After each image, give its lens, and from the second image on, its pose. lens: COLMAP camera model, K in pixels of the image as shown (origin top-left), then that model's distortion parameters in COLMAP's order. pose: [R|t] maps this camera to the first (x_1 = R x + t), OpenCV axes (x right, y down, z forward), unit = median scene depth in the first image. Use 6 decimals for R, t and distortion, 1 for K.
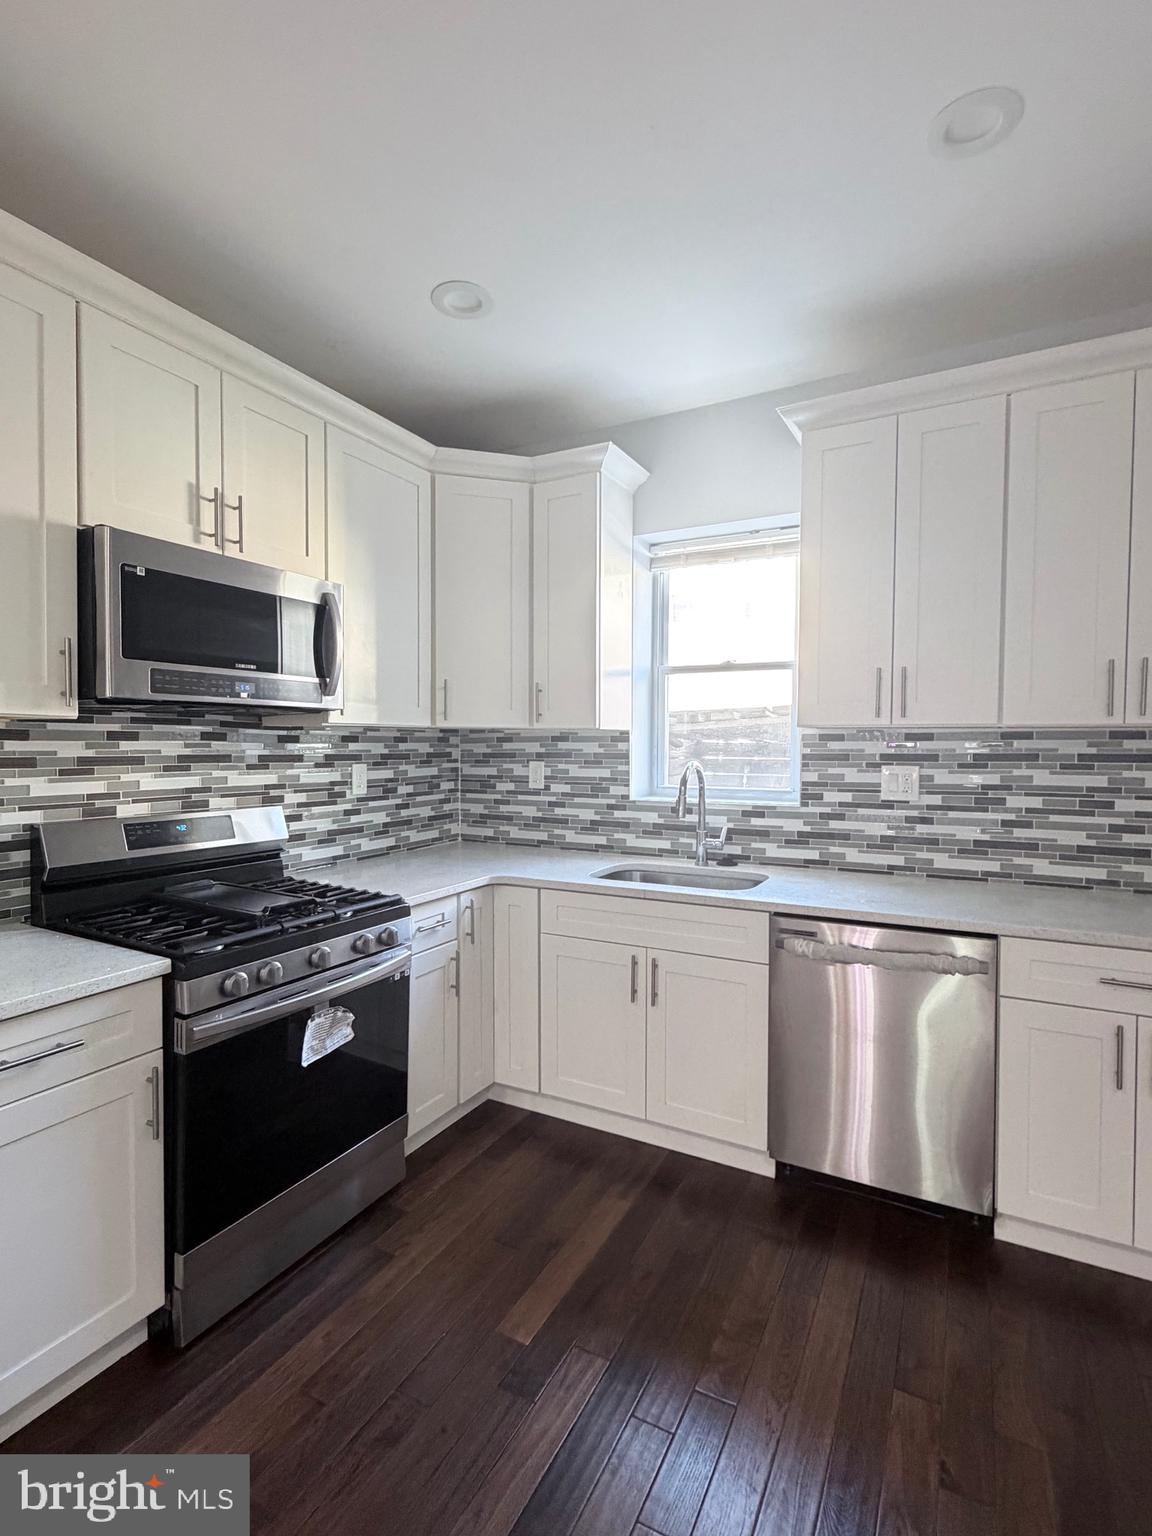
lens RADIAL K [[755.1, 0, 579.9], [0, 755.1, 766.6], [0, 0, 1]] dist [-0.005032, -0.000620]
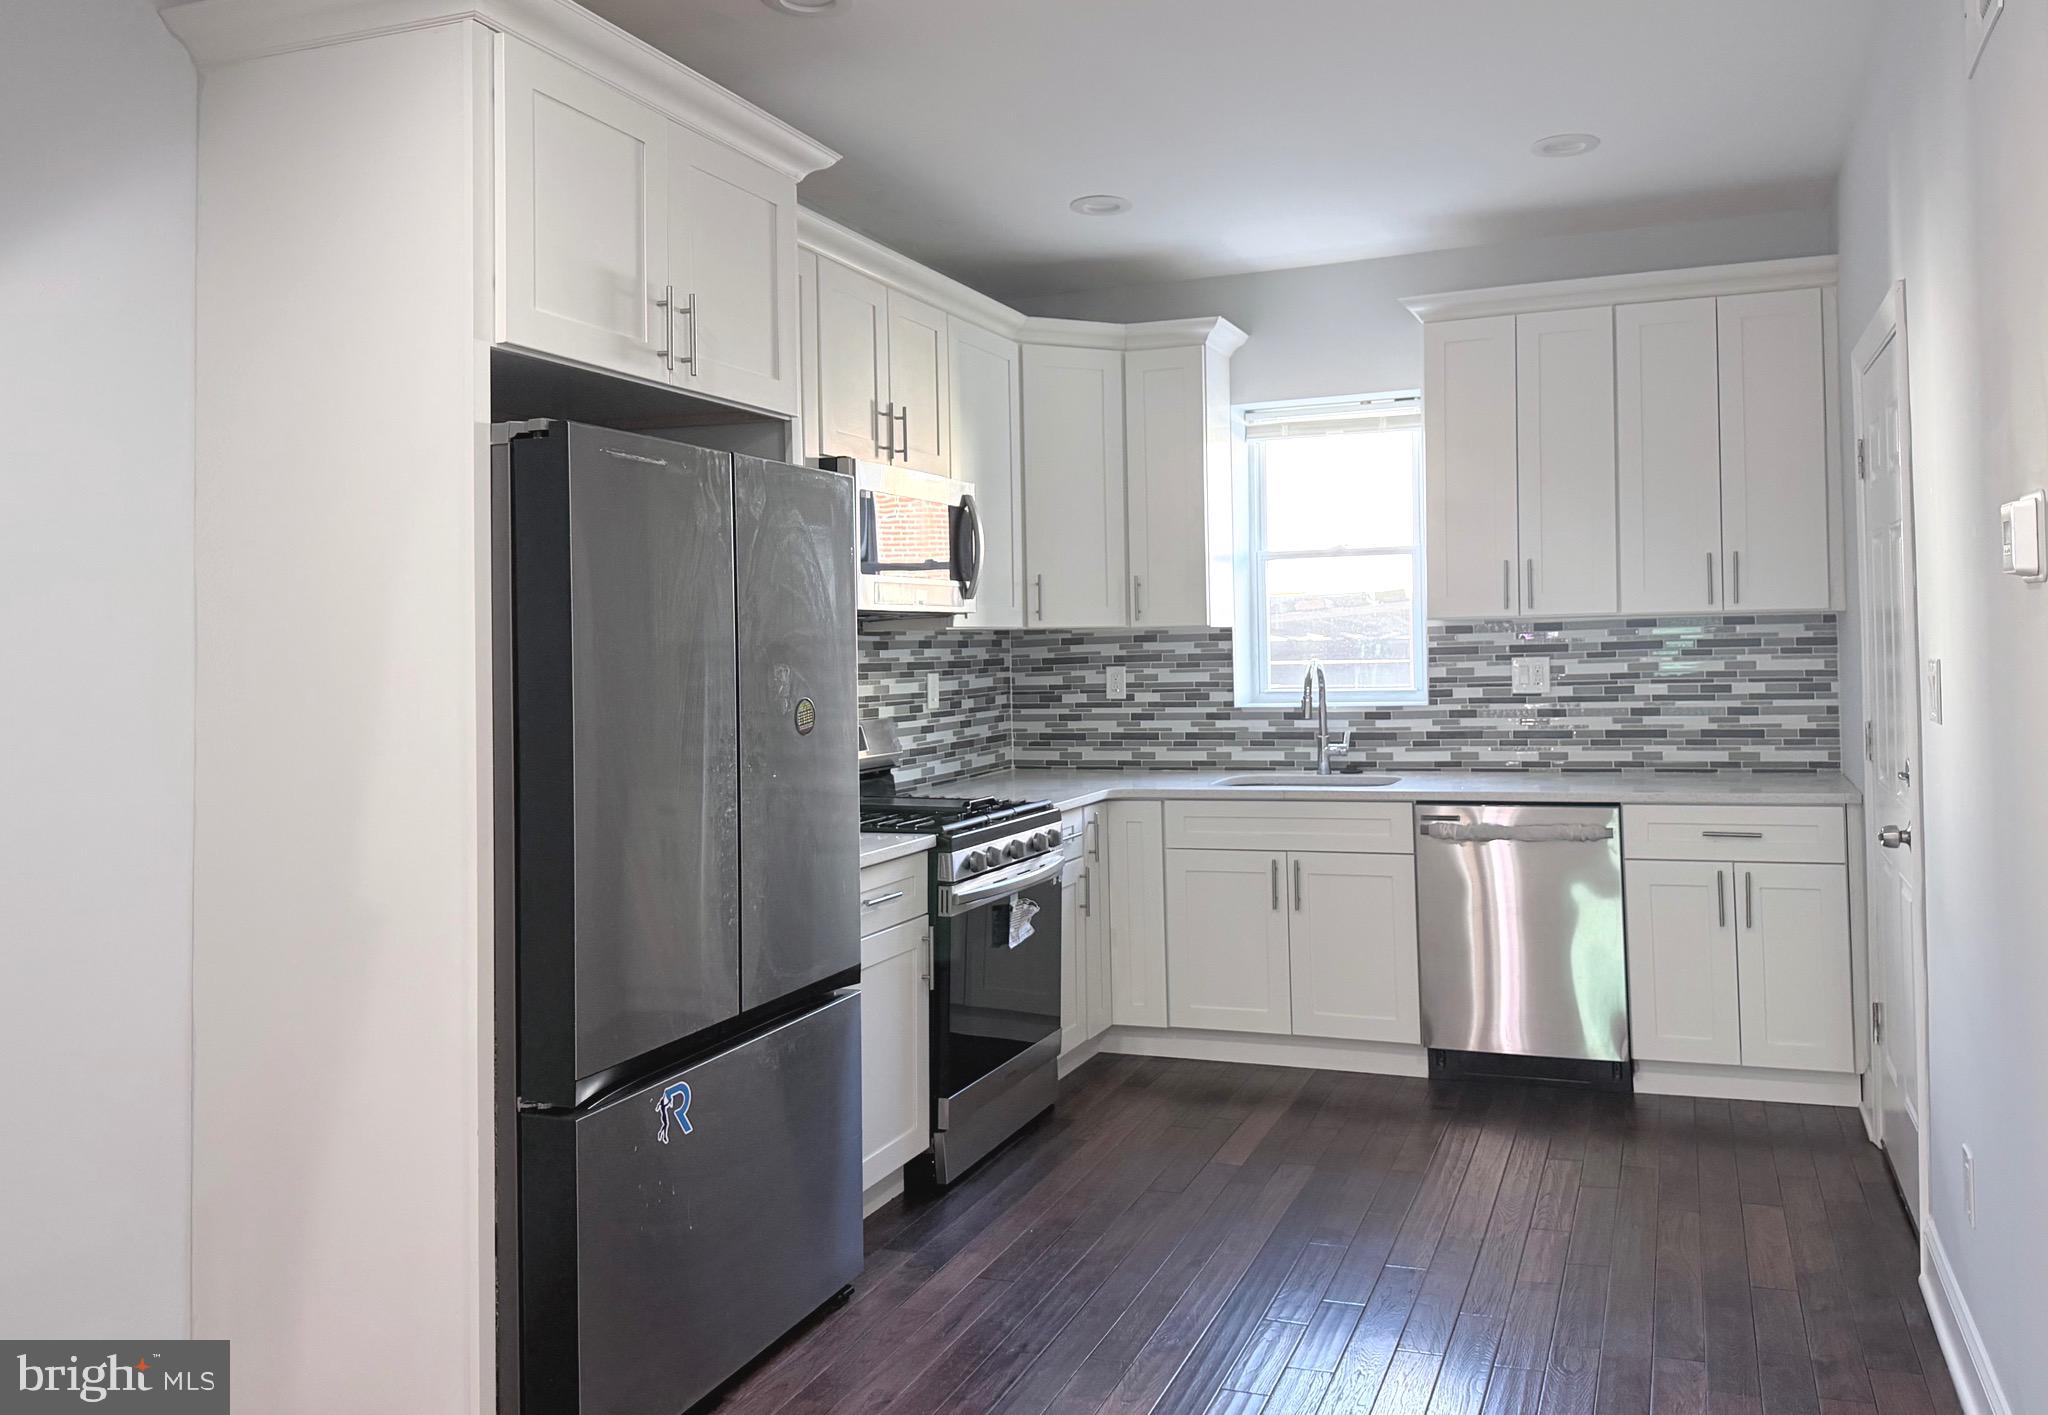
lens RADIAL K [[1525.6, 0, 1146.6], [0, 1525.6, 636.2], [0, 0, 1]] dist [0.076446, -0.100322]
pose [[0.988052, -0.024317, 0.152193, -0.360383], [0.030252, 0.998865, -0.036798, 0.029620], [-0.151125, 0.040963, 0.987666, -0.867337]]
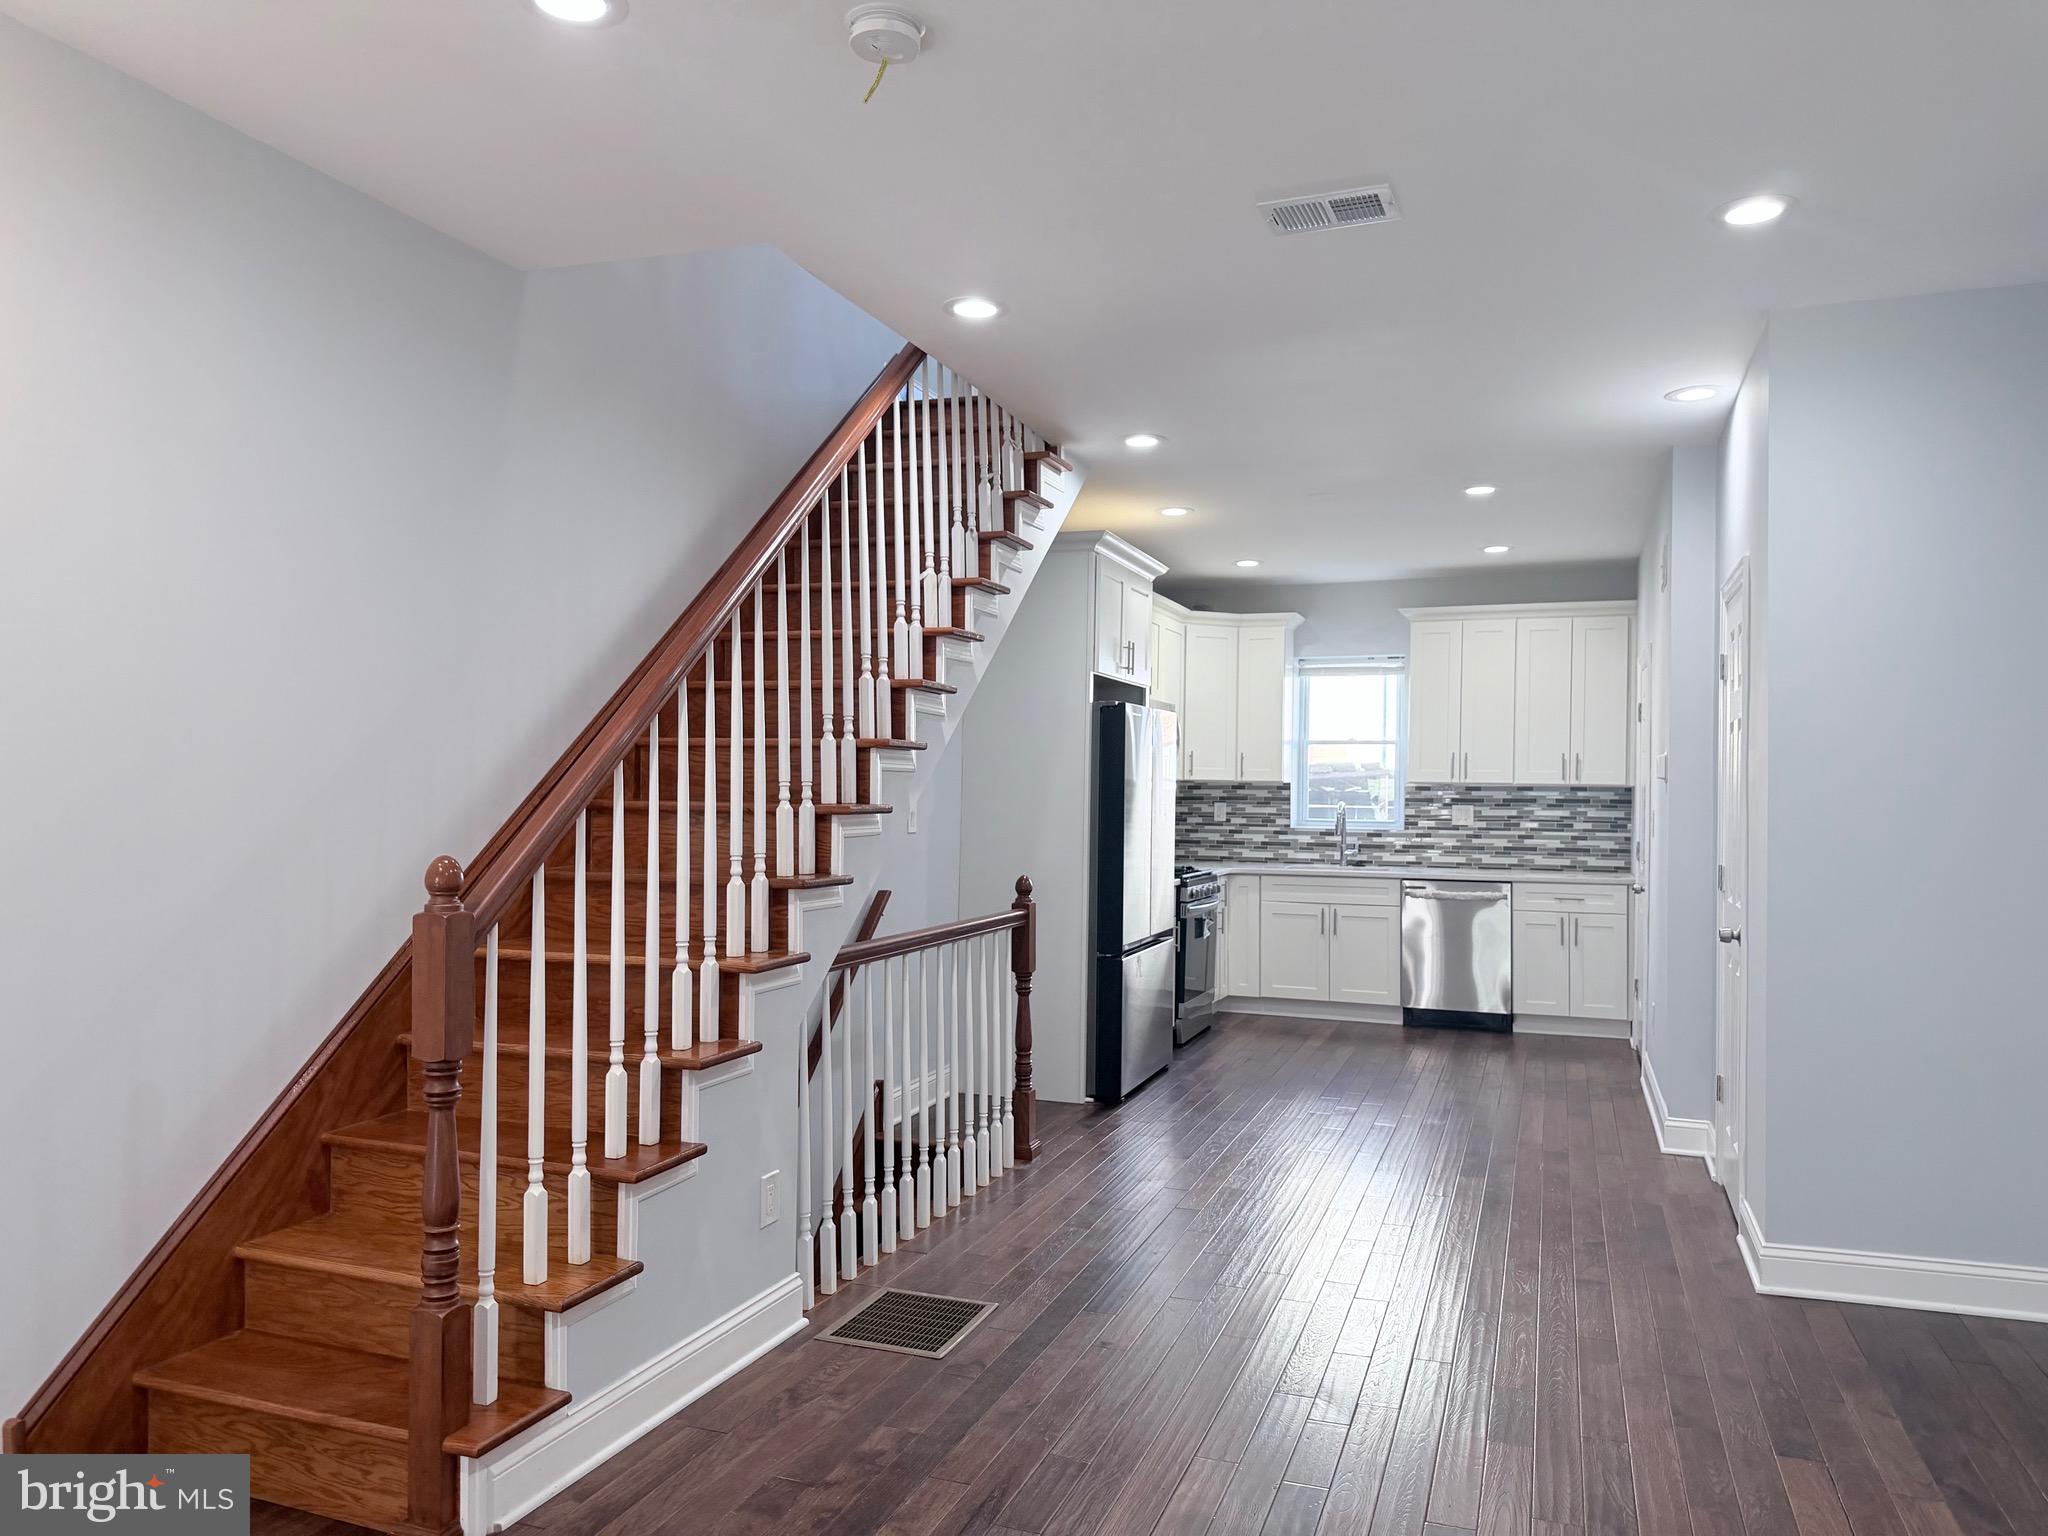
lens RADIAL K [[1422.7, 0, 977.3], [0, 1422.7, 783.8], [0, 0, 1]] dist [0.045185, -0.048052]
pose [[0.994436, 0.009143, 0.104942, -1.056759], [-0.005713, 0.999441, -0.032936, 0.065501], [-0.105185, 0.032153, 0.993933, -2.204846]]
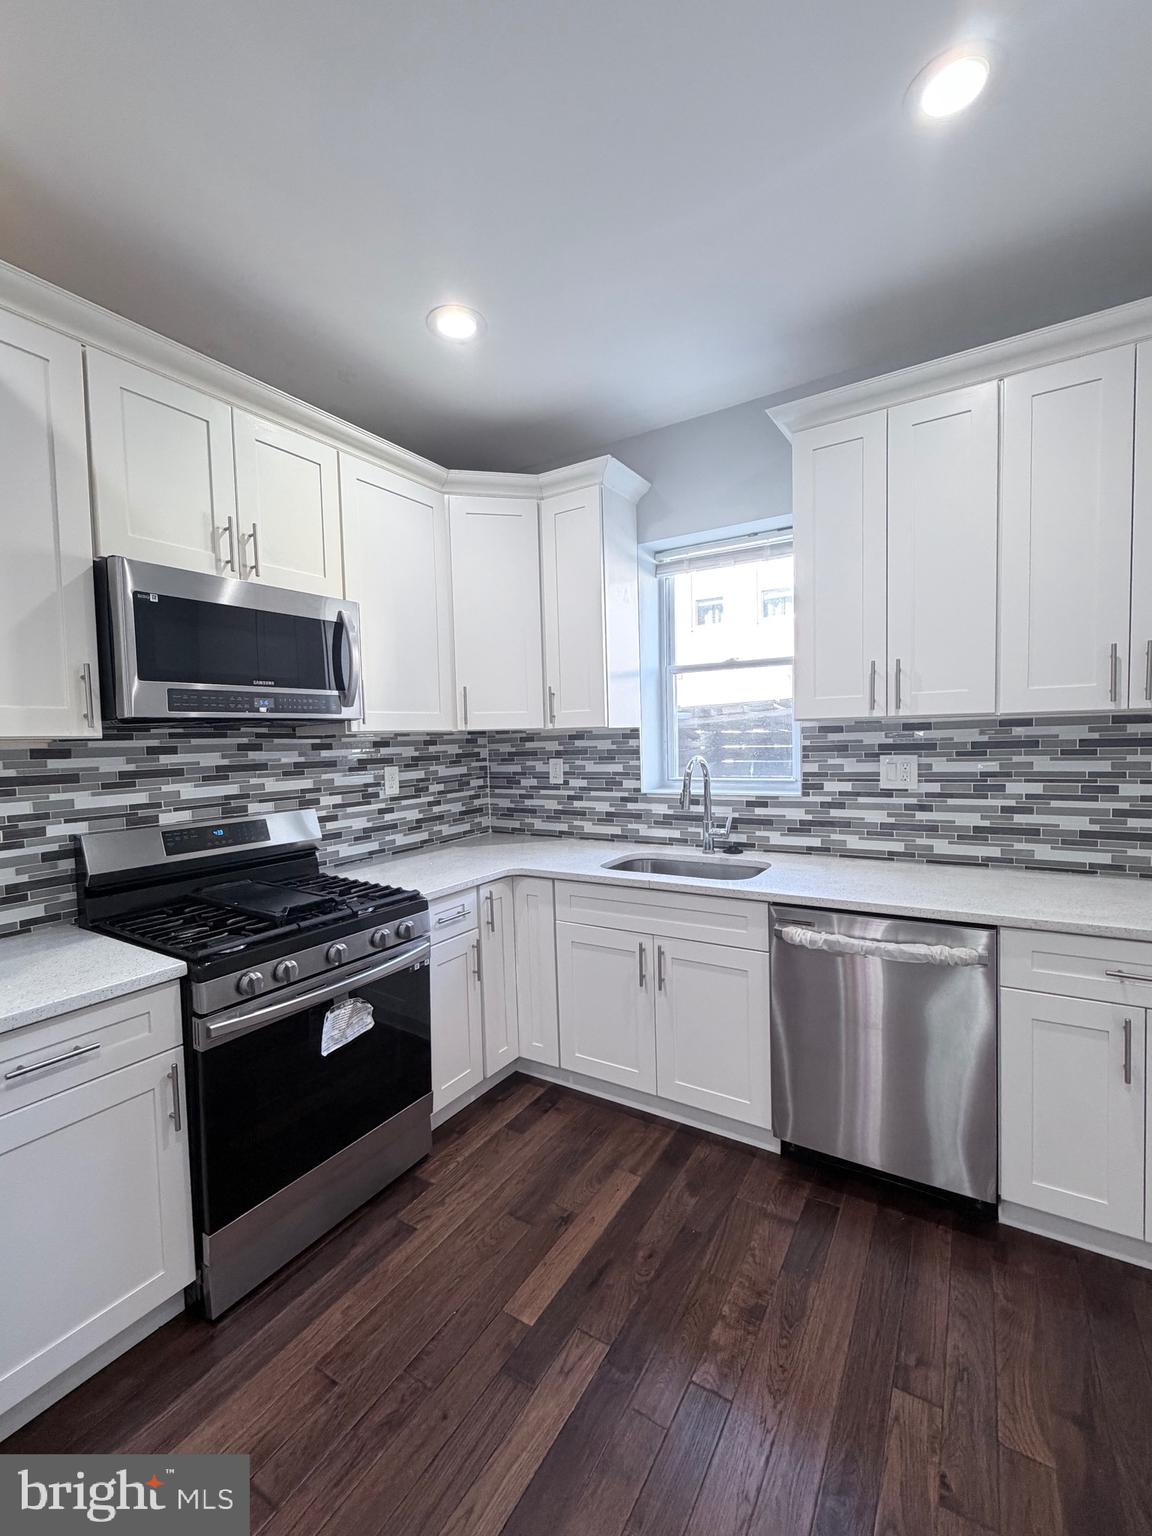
lens RADIAL K [[659.0, 0, 577.2], [0, 659.0, 769.7], [0, 0, 1]] dist [-0.005009, 0.000781]
pose [[0.997155, -0.027070, -0.070349, 0.050625], [0.028611, 0.999370, 0.020985, -0.012840], [0.069736, -0.022938, 0.997302, 0.074034]]
